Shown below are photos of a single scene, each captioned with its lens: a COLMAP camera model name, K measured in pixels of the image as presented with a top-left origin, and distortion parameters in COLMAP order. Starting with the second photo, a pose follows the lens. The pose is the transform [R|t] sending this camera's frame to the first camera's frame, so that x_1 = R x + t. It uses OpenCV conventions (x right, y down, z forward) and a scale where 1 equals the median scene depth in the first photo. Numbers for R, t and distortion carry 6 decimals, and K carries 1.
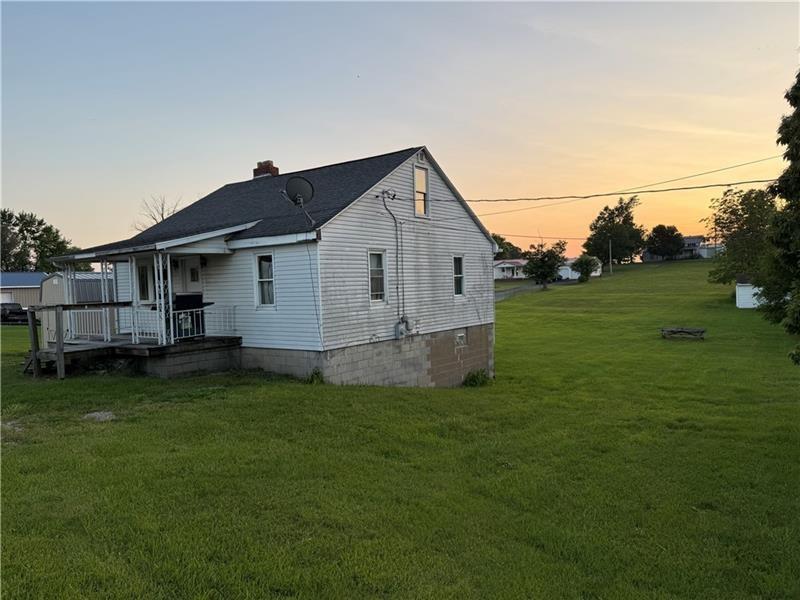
lens RADIAL K [[592.3, 0, 400.0], [0, 592.3, 300.0], [0, 0, 1]] dist [0.009258, 0.003039]
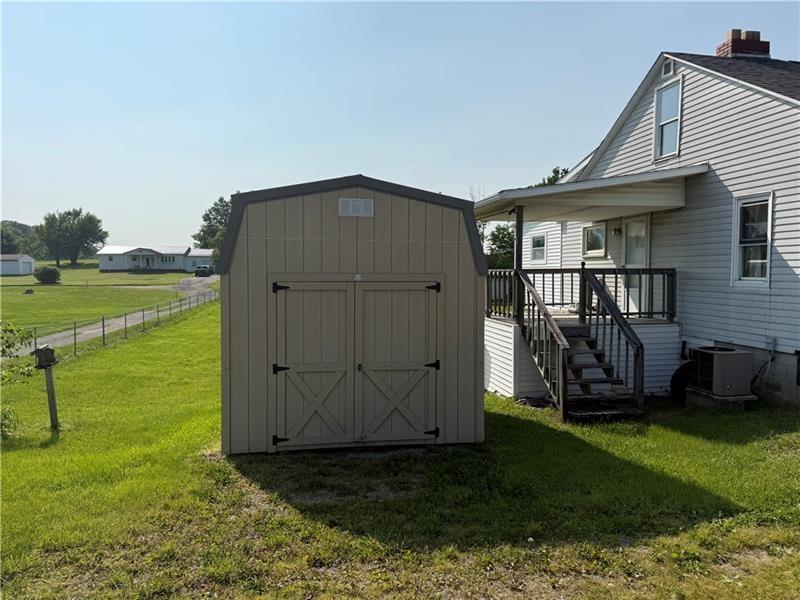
lens RADIAL K [[592.3, 0, 400.0], [0, 592.3, 300.0], [0, 0, 1]] dist [0.009258, 0.003039]
pose [[0.707392, 0.001116, 0.706820, -0.960379], [-0.004817, 0.999983, 0.003243, 0.019154], [-0.706805, -0.005699, 0.707386, 0.968383]]
